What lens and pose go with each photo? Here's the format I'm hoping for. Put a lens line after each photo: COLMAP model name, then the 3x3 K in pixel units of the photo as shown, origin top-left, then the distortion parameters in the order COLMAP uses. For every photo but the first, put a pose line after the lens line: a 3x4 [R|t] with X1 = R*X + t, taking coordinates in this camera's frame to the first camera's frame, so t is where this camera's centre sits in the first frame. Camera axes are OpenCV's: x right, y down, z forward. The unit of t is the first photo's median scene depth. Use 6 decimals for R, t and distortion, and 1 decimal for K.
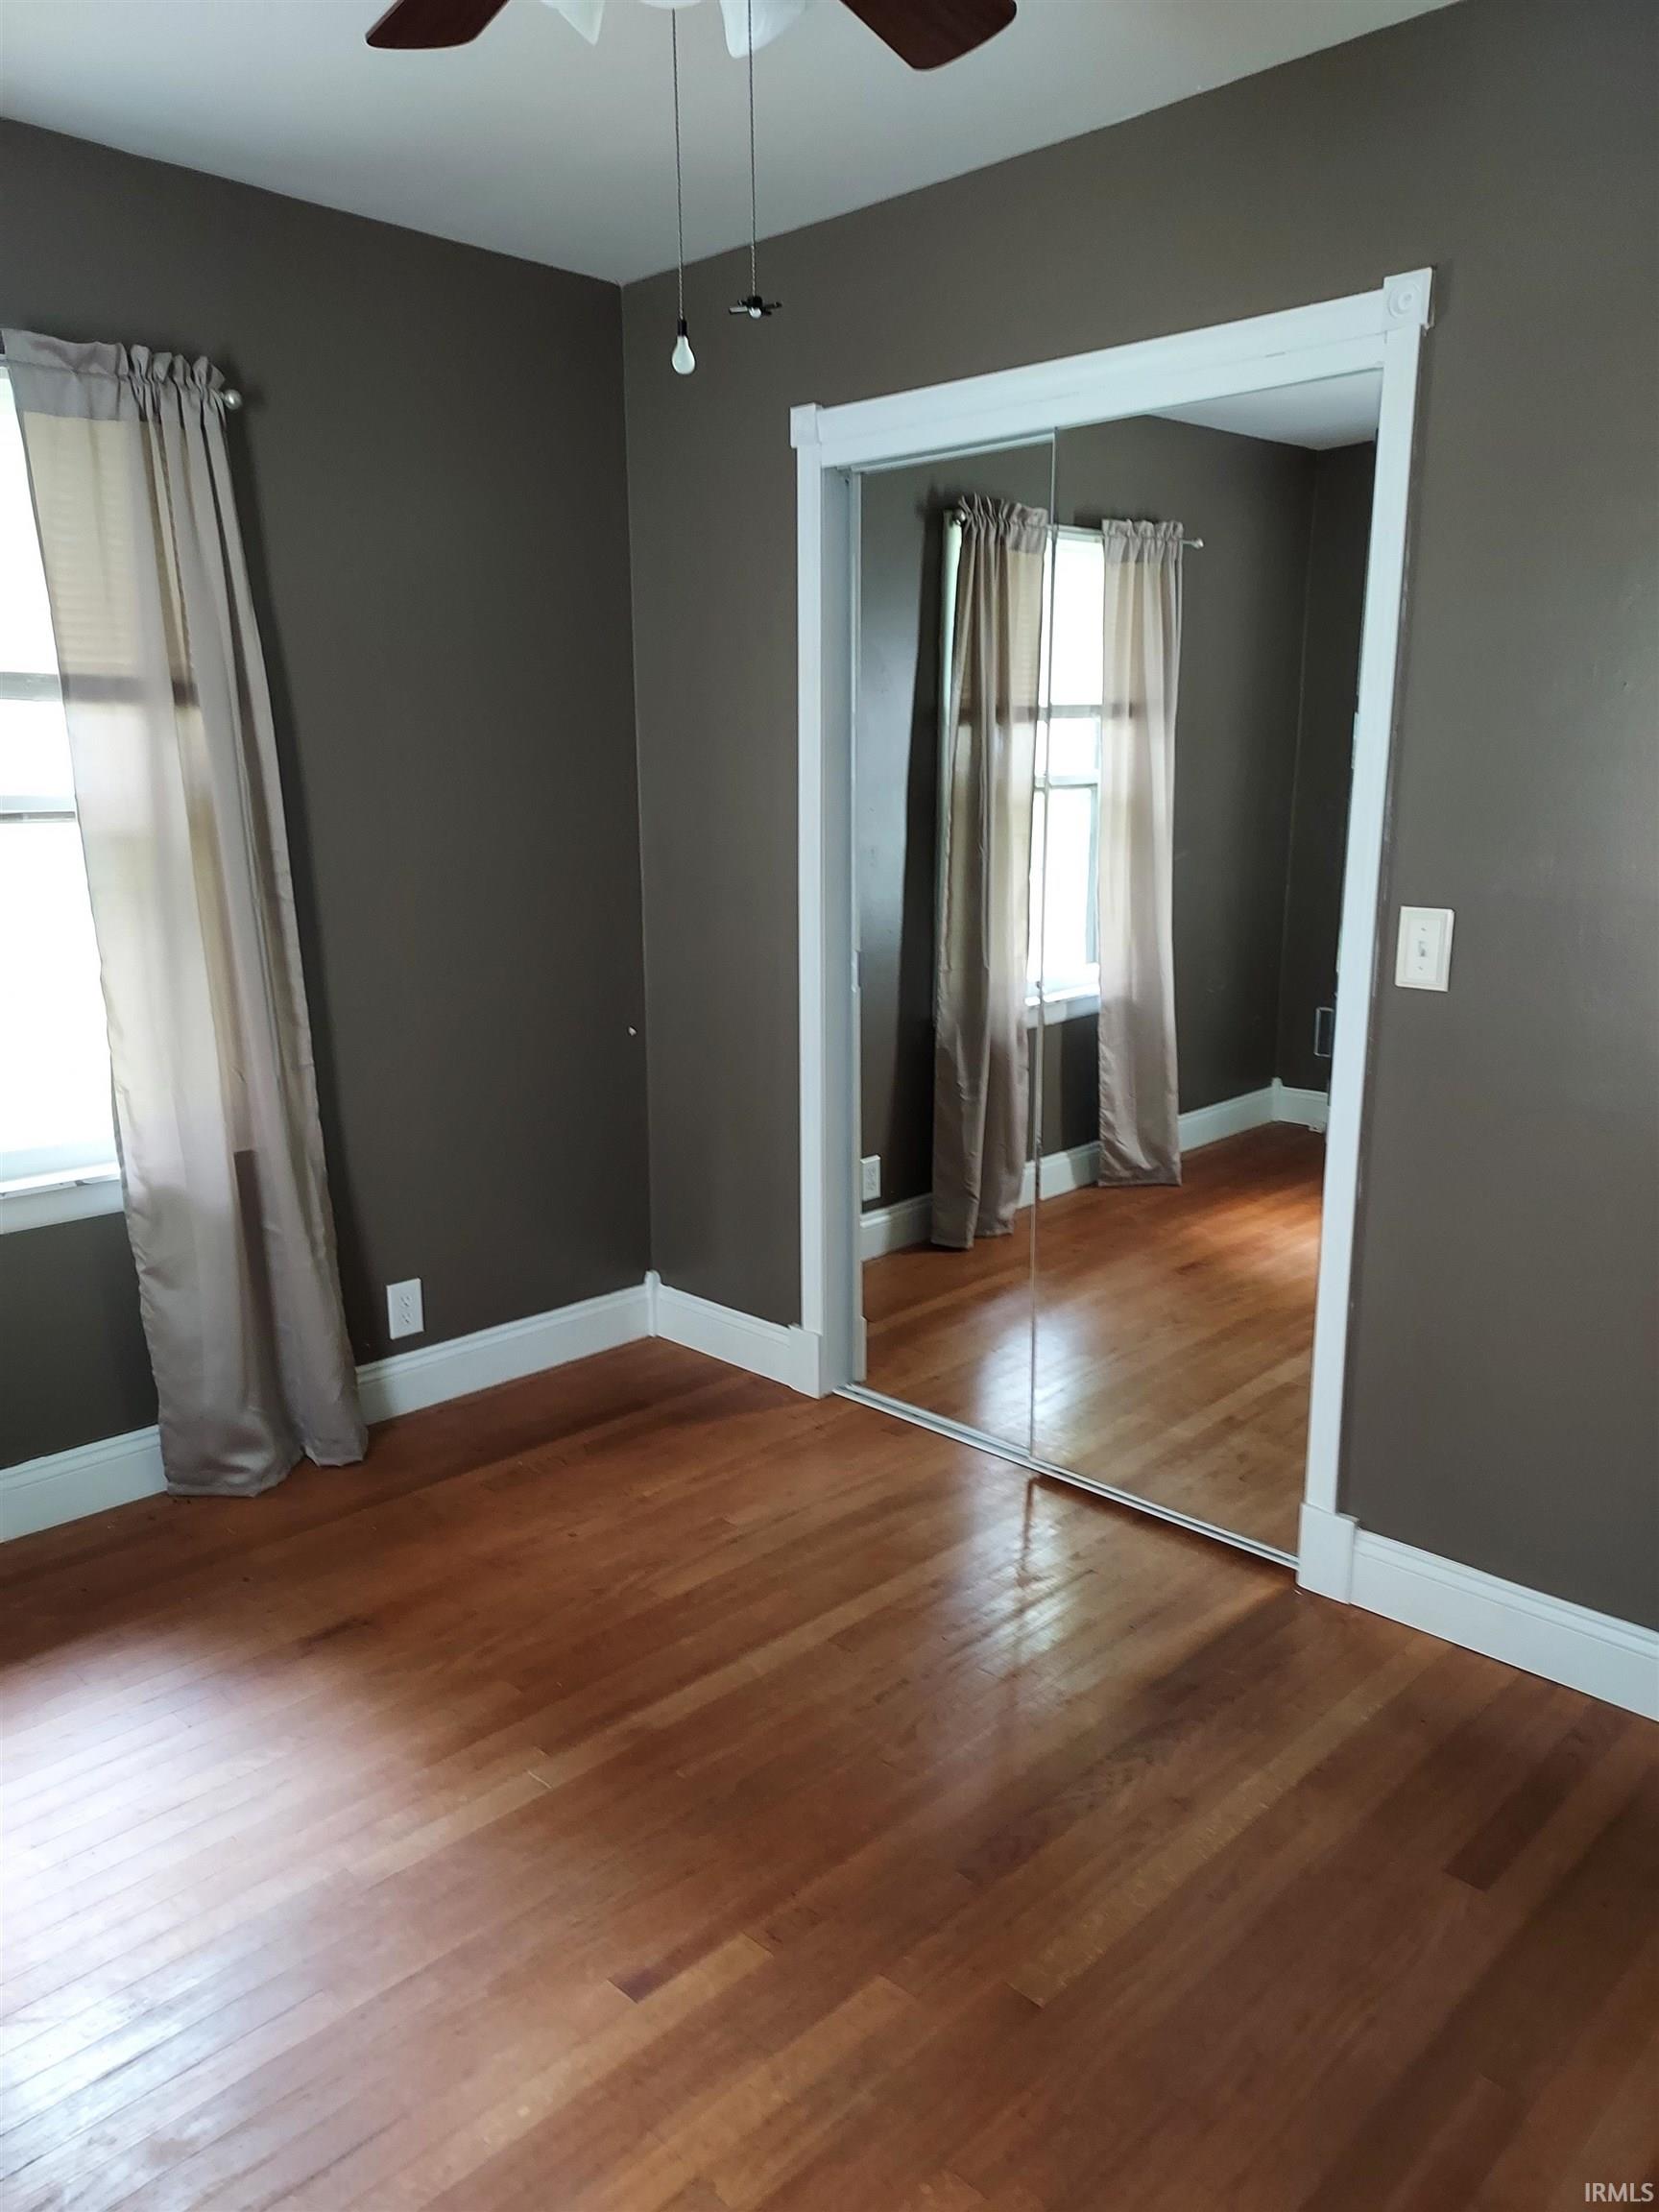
lens RADIAL K [[1585.4, 0, 851.6], [0, 1585.4, 1113.1], [0, 0, 1]] dist [0.004944, -0.003934]
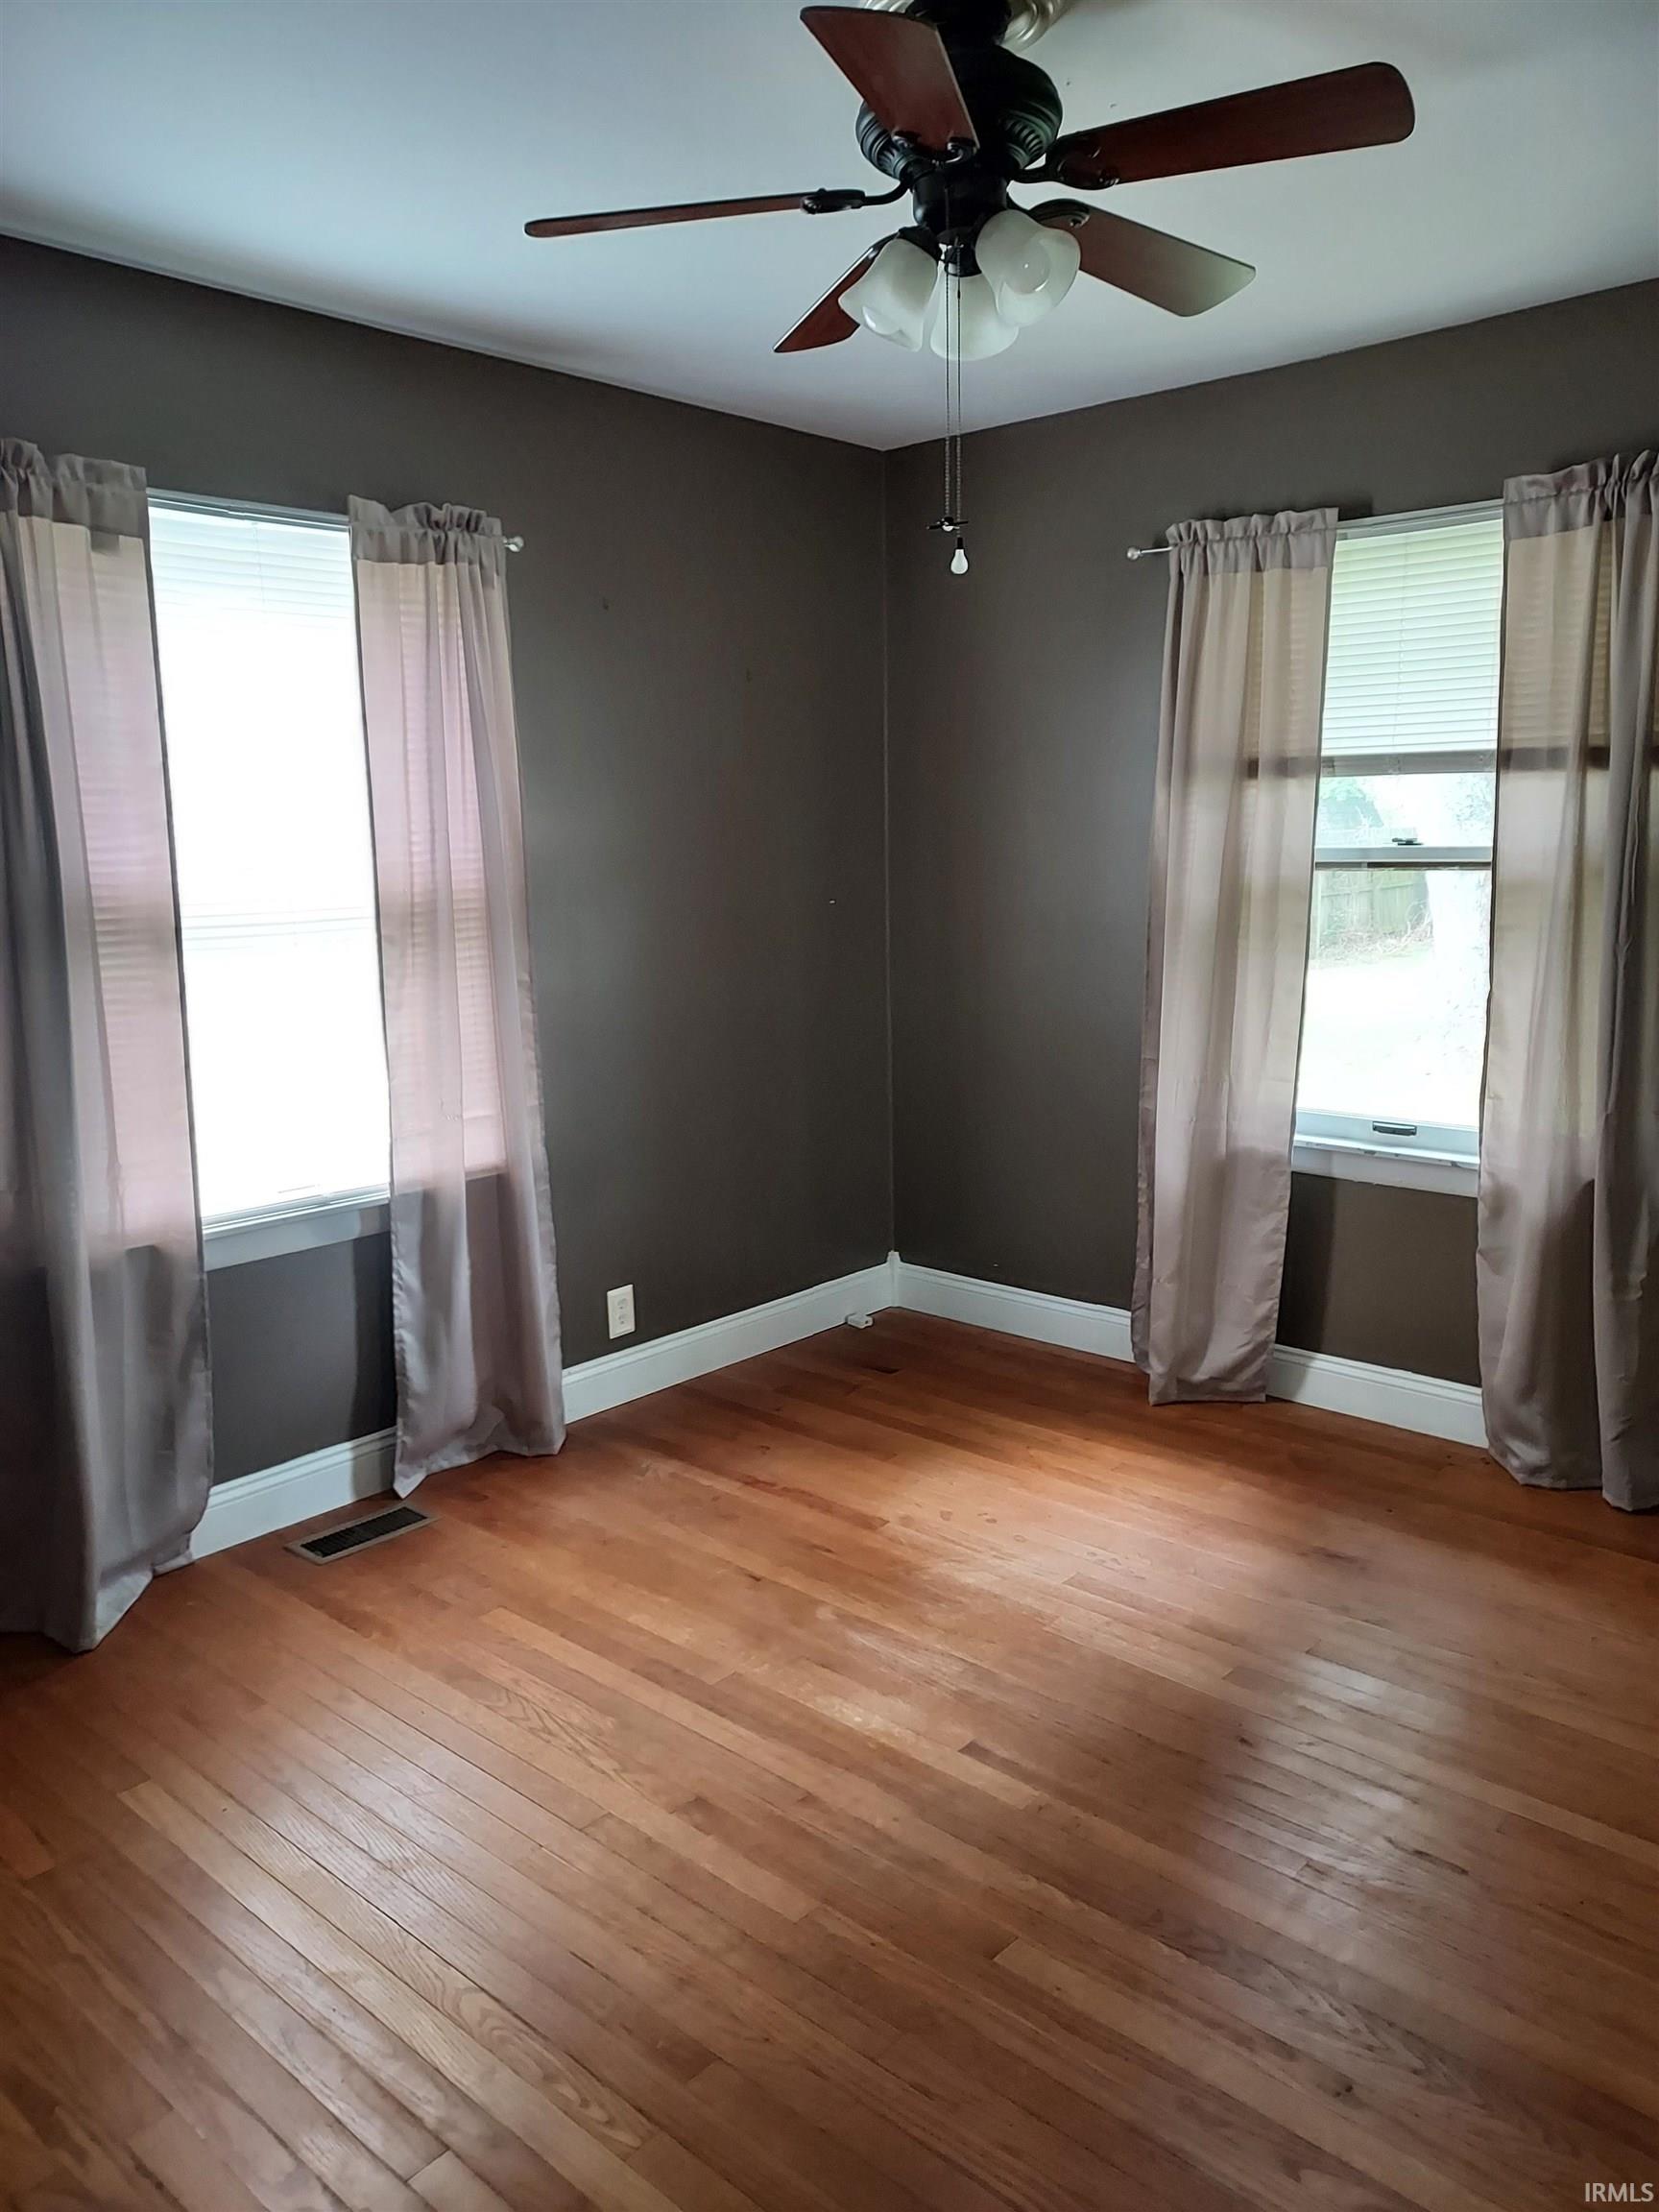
lens RADIAL K [[1585.4, 0, 839.7], [0, 1585.4, 1095.3], [0, 0, 1]] dist [0.004944, -0.003934]
pose [[0.039063, 0.166359, -0.985291, 0.730471], [-0.190418, 0.969214, 0.156096, -0.114200], [0.980926, 0.181519, 0.069538, 0.471028]]
